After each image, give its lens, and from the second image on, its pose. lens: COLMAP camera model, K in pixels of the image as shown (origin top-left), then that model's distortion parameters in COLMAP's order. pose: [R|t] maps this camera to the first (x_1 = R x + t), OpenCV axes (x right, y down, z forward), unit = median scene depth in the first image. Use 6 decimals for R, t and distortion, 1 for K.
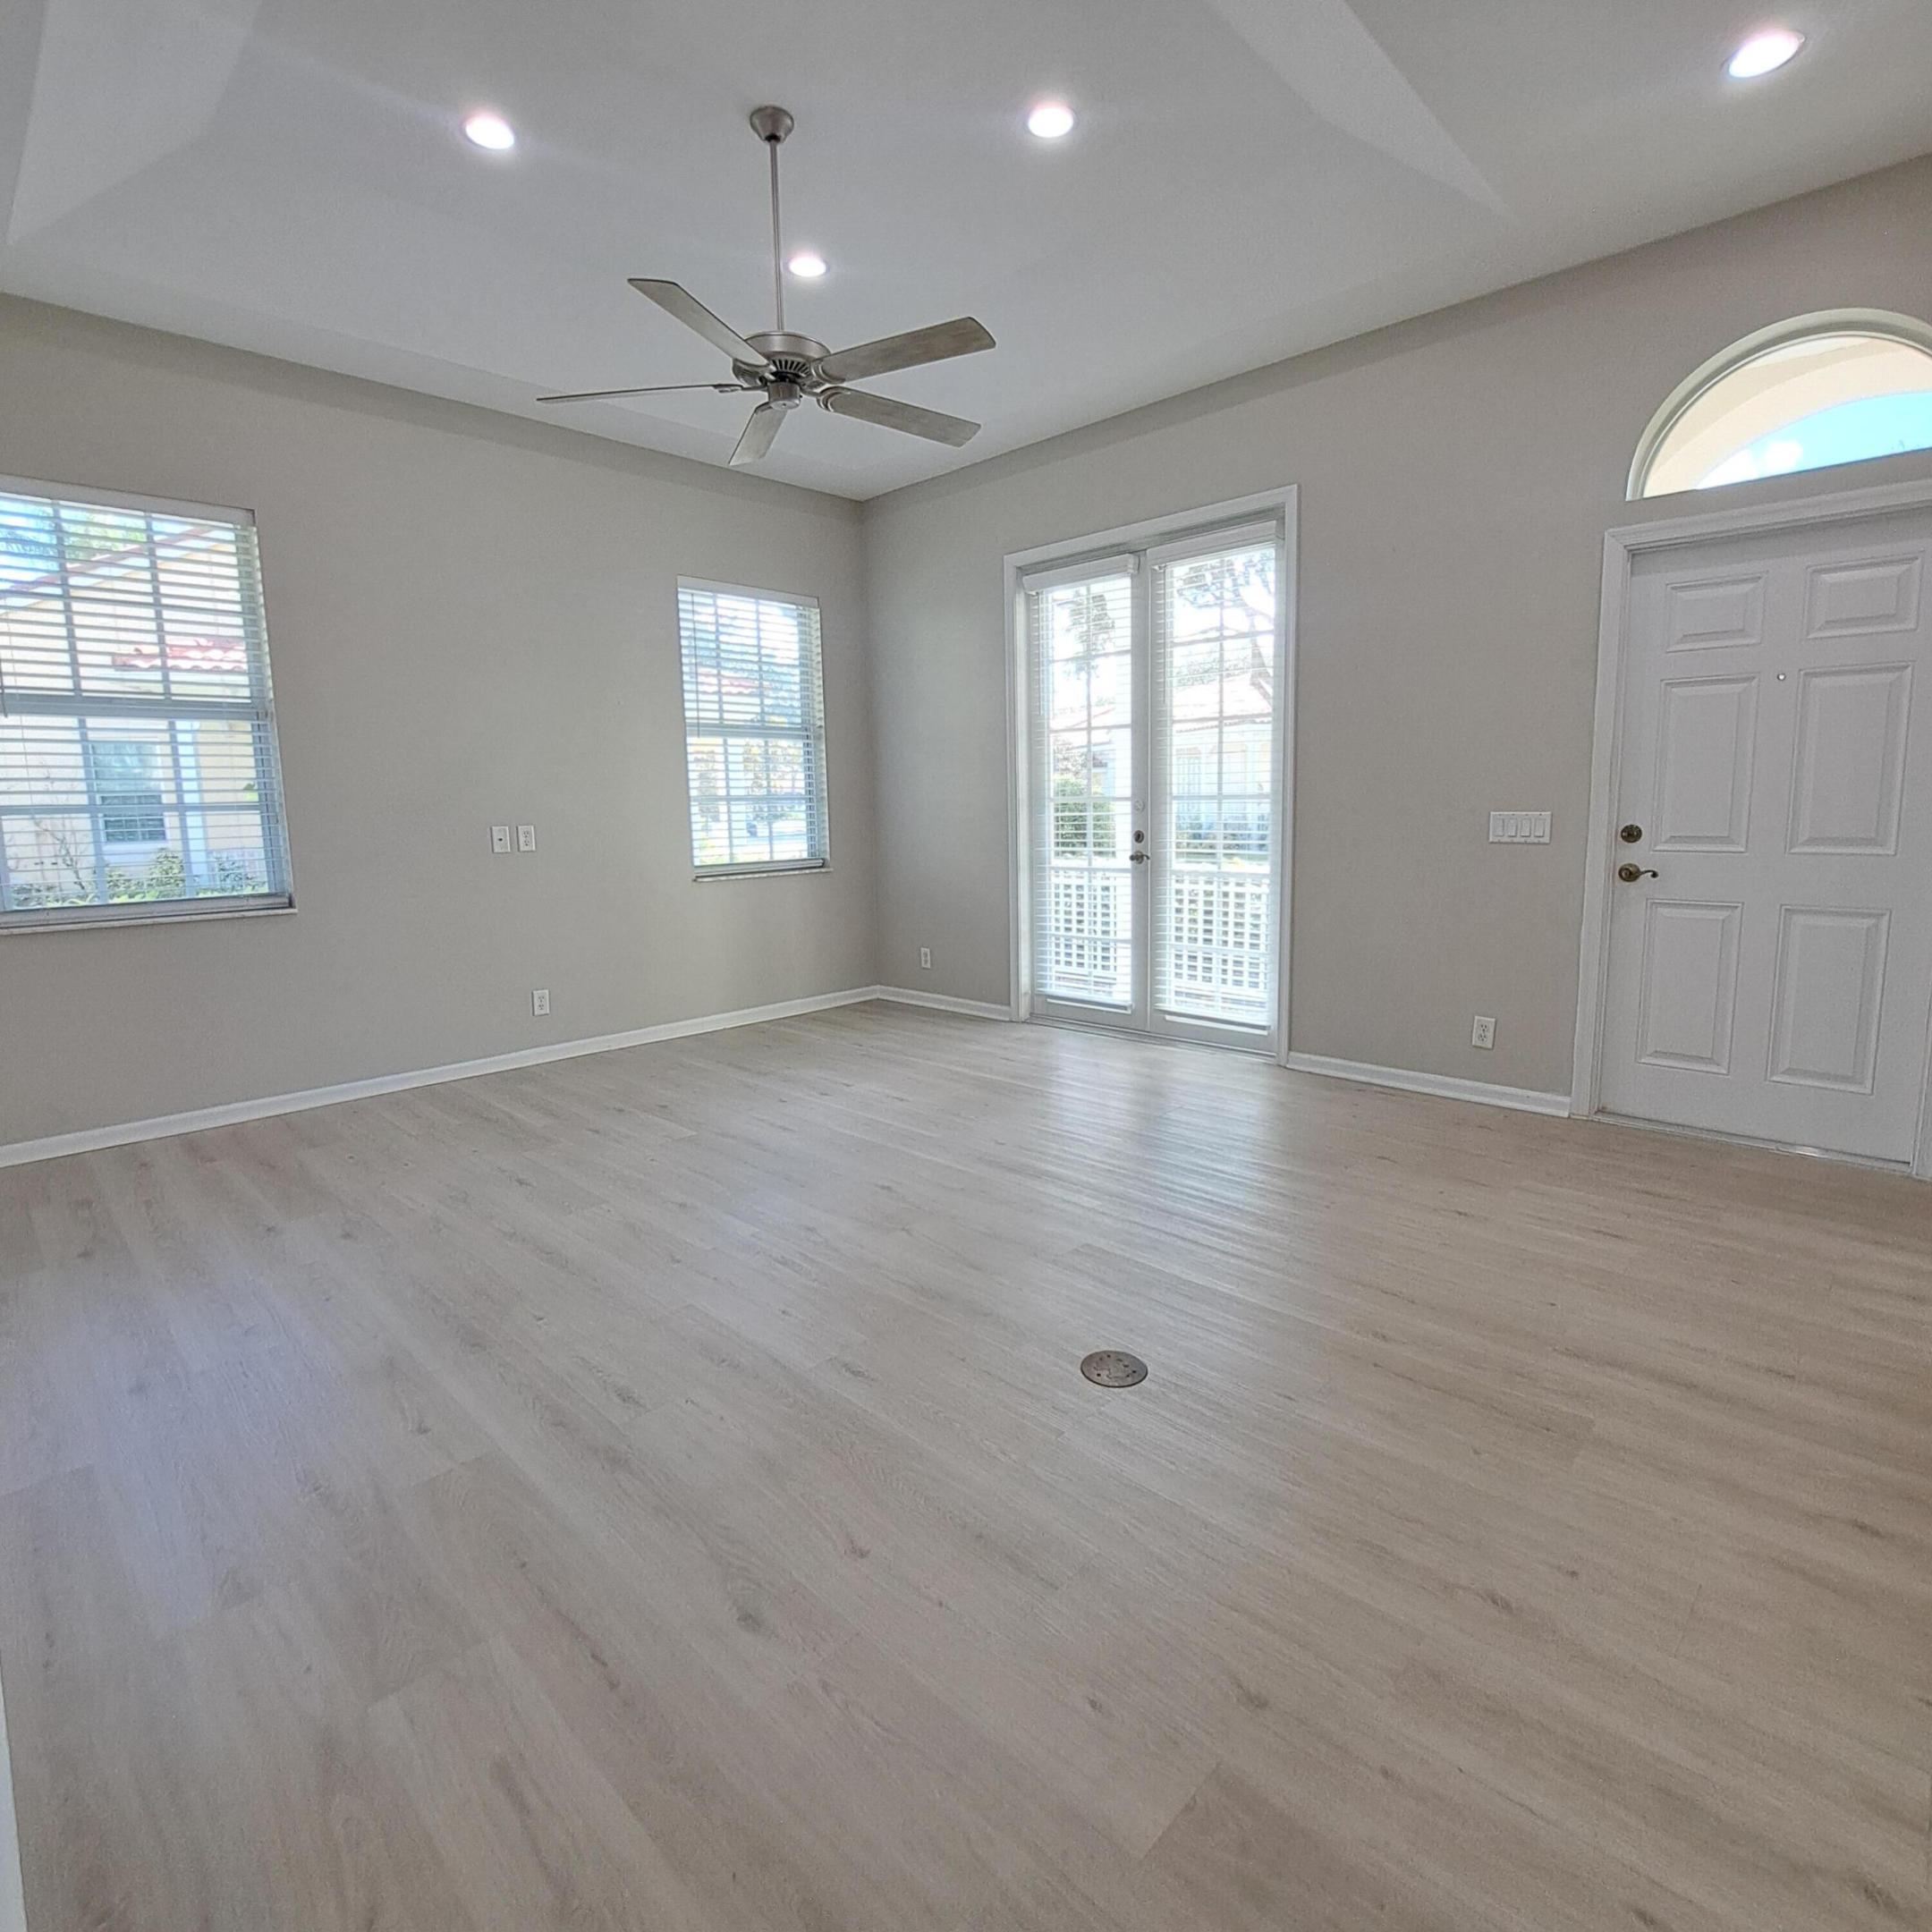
lens RADIAL K [[1027.5, 0, 968.6], [0, 1027.5, 958.5], [0, 0, 1]] dist [-0.011510, -0.004935]
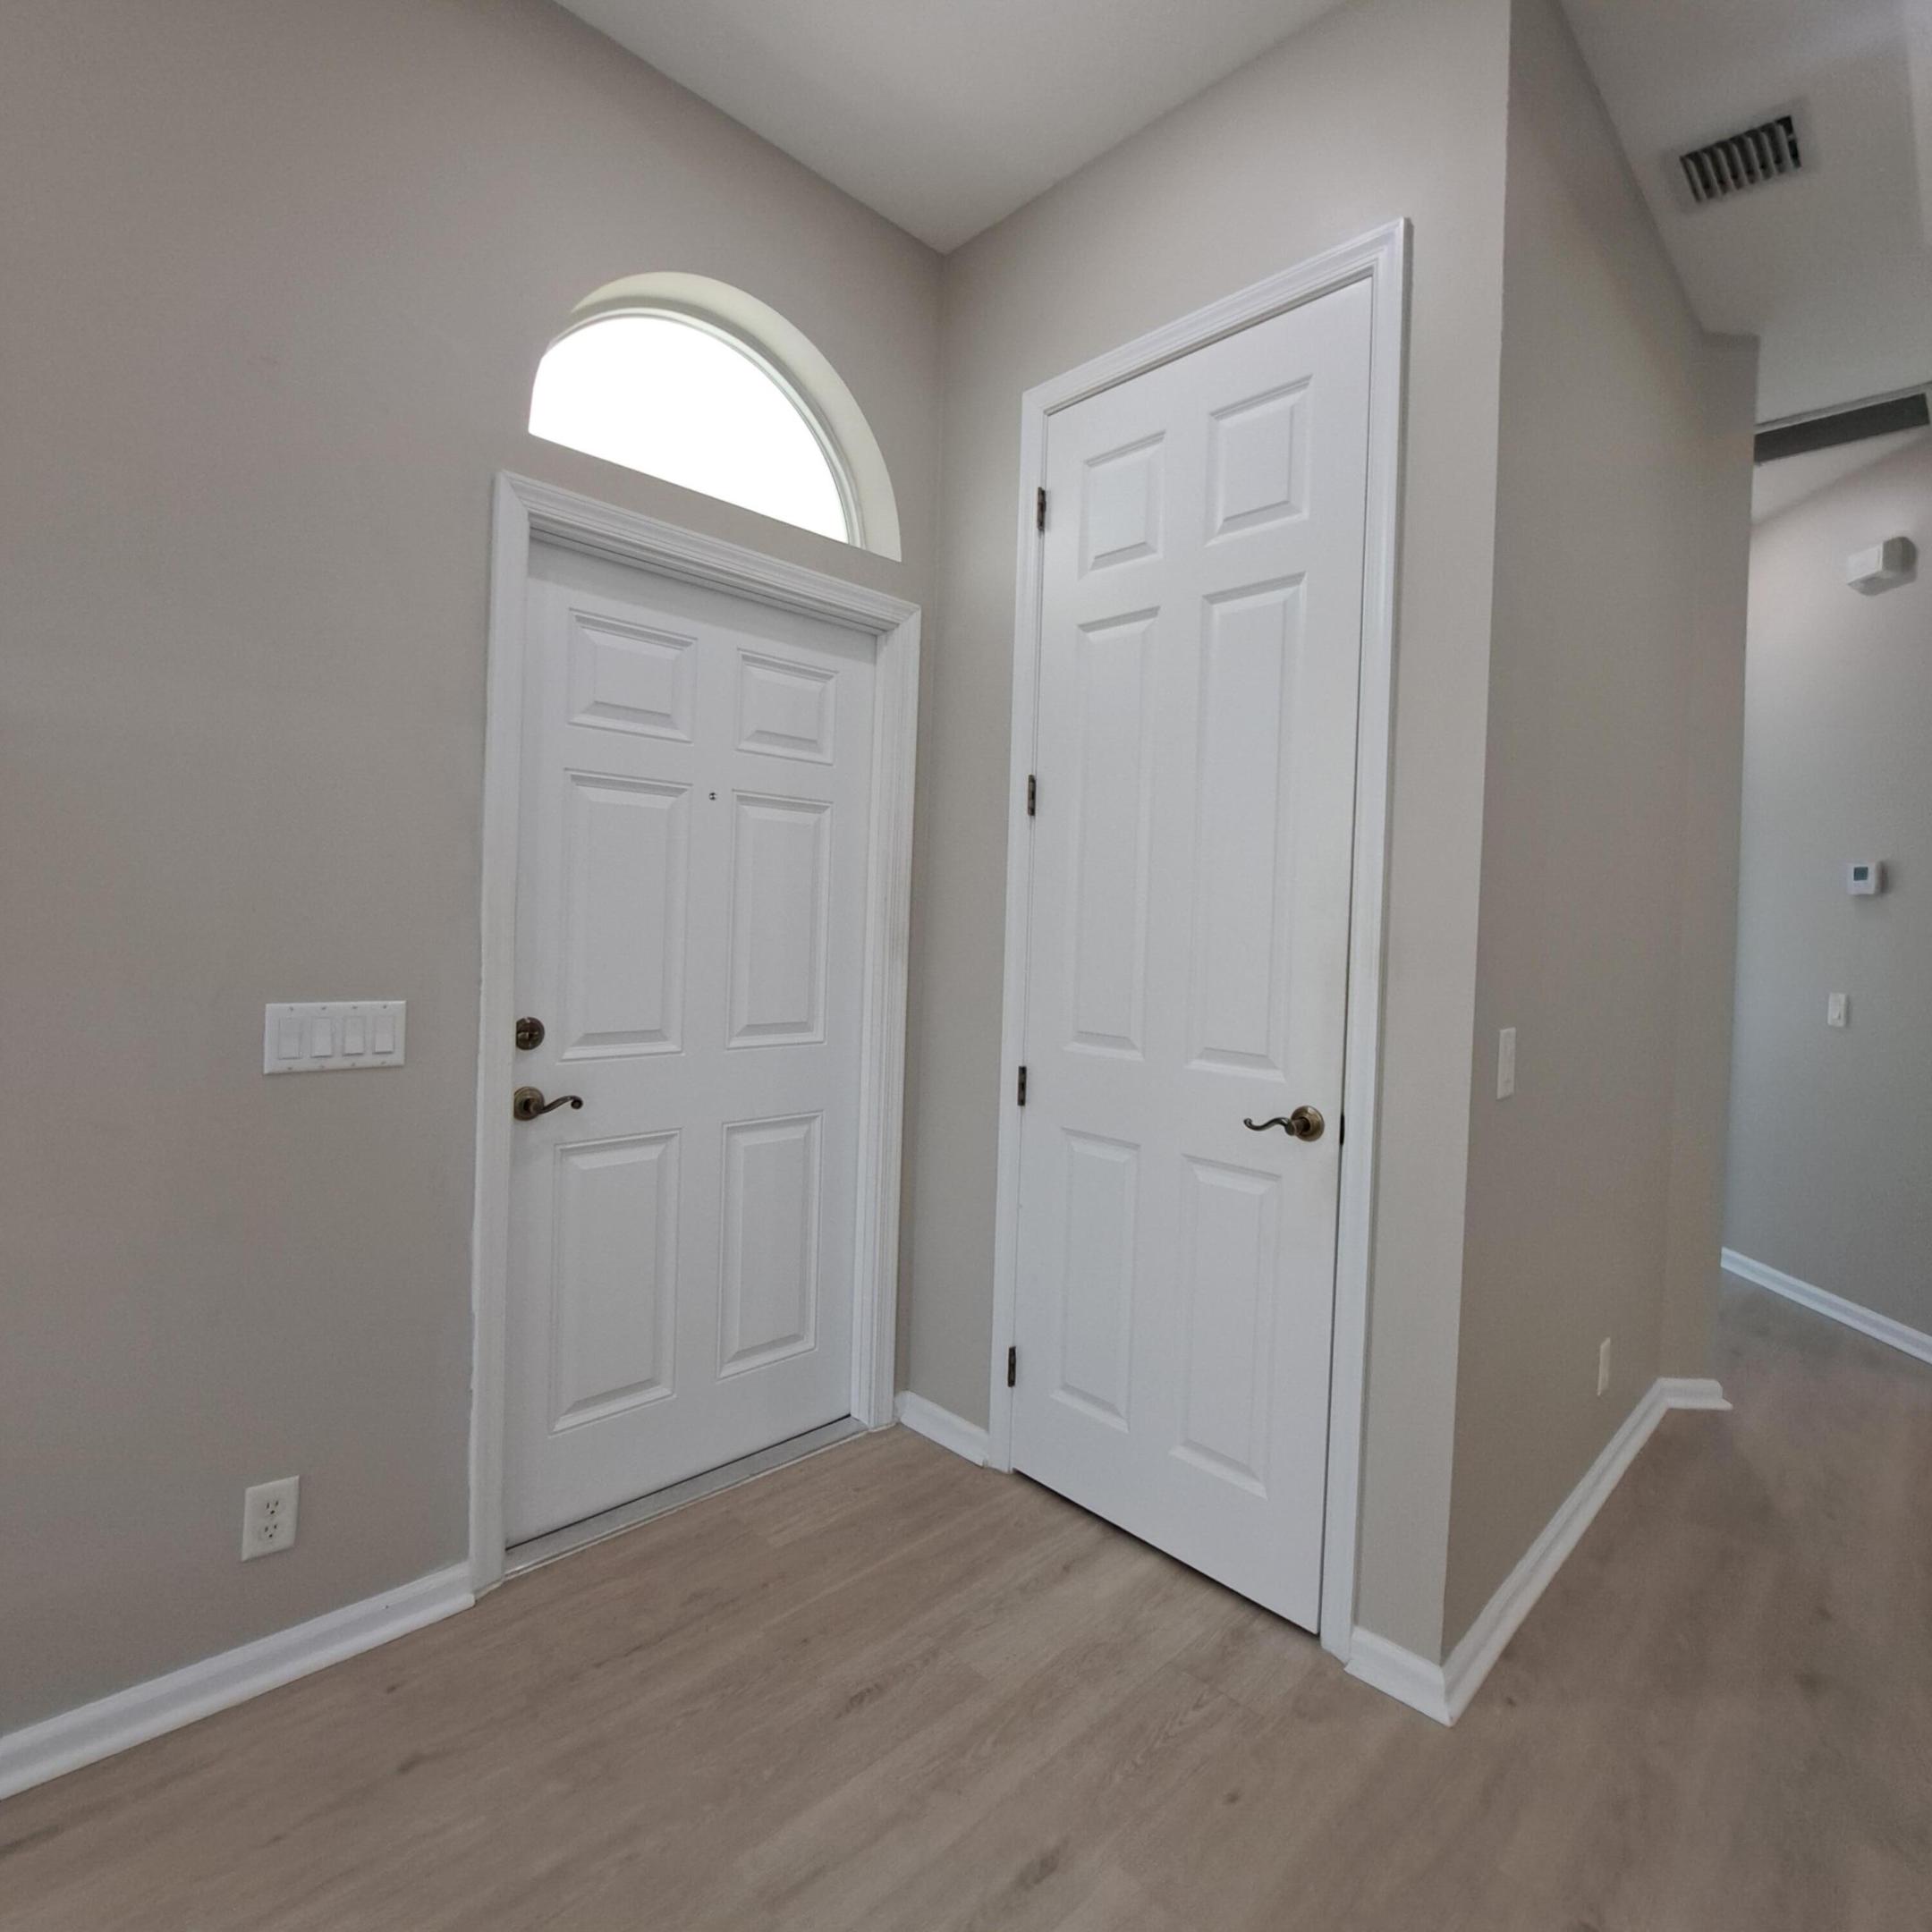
lens RADIAL K [[1027.5, 0, 960.5], [0, 1027.5, 934.8], [0, 0, 1]] dist [-0.011510, -0.004935]
pose [[0.018194, 0.004018, 0.999826, 0.072988], [0.116009, 0.993229, -0.006103, -0.108170], [-0.993082, 0.116100, 0.017604, 0.561250]]
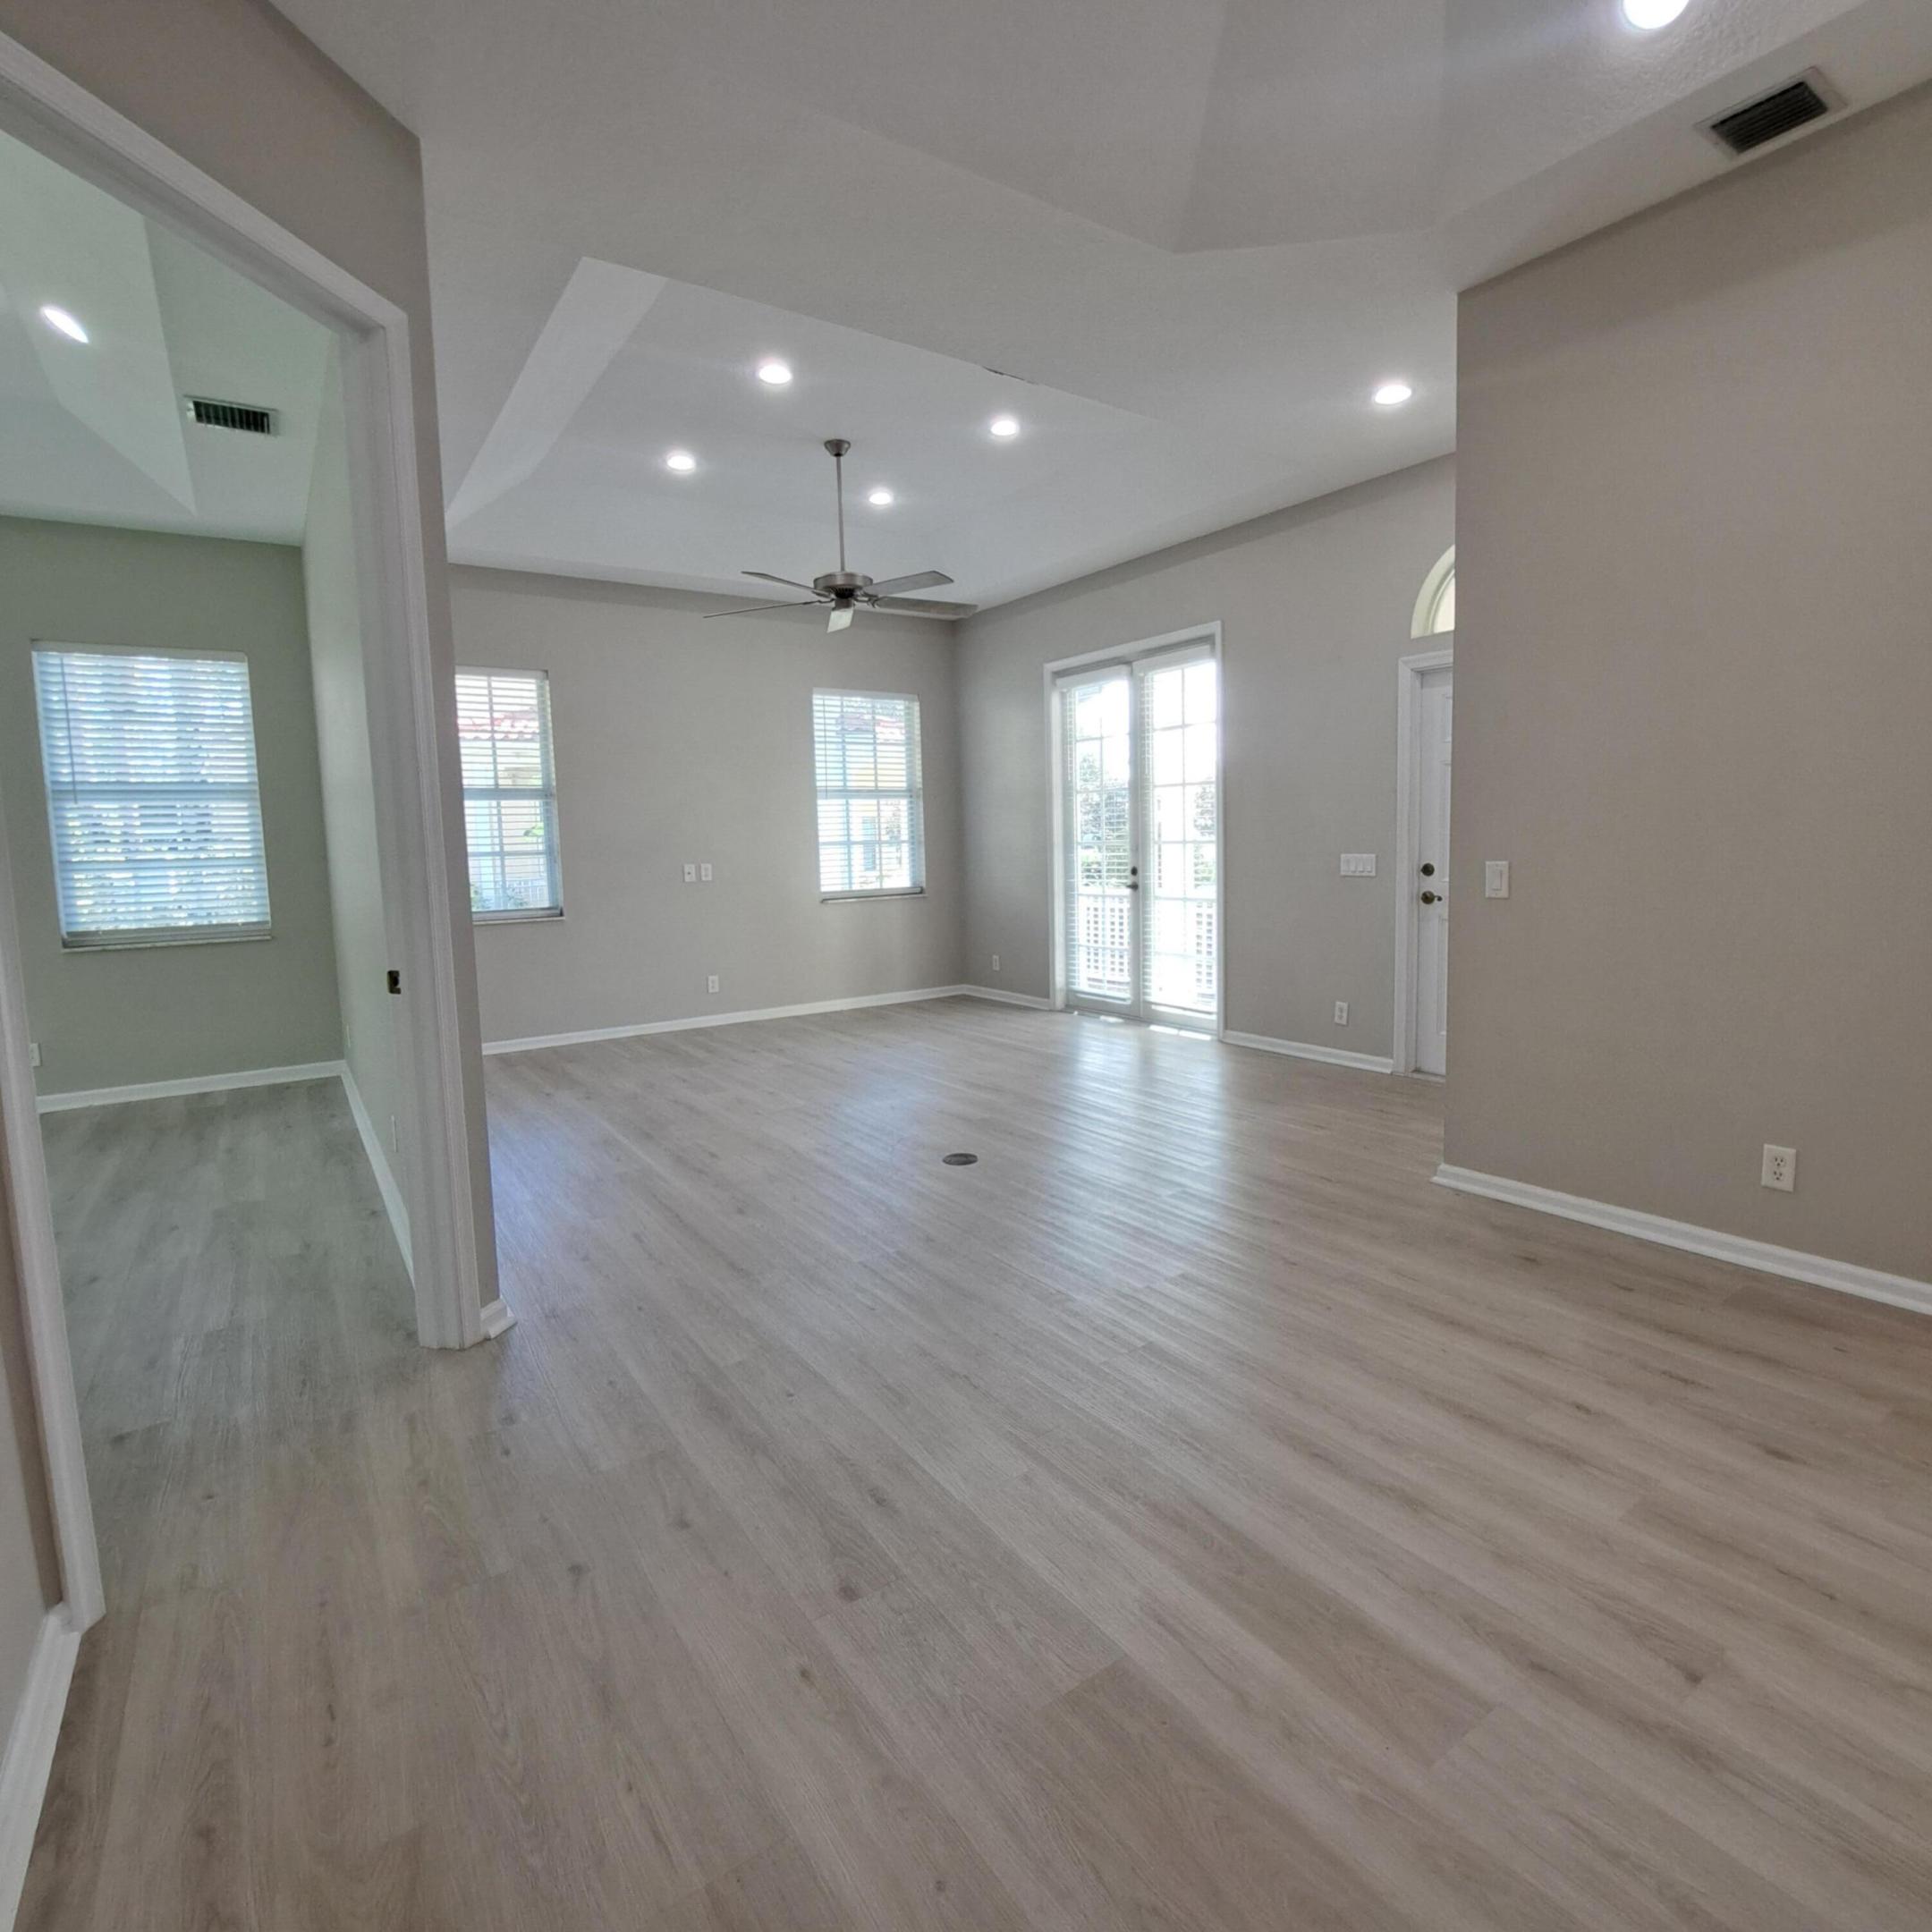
lens RADIAL K [[1027.5, 0, 961.4], [0, 1027.5, 965.1], [0, 0, 1]] dist [-0.011510, -0.004935]
pose [[0.979369, 0.018085, -0.201268, 0.229976], [-0.022678, 0.999532, -0.020534, 0.038539], [0.200803, 0.024674, 0.979321, -0.374058]]
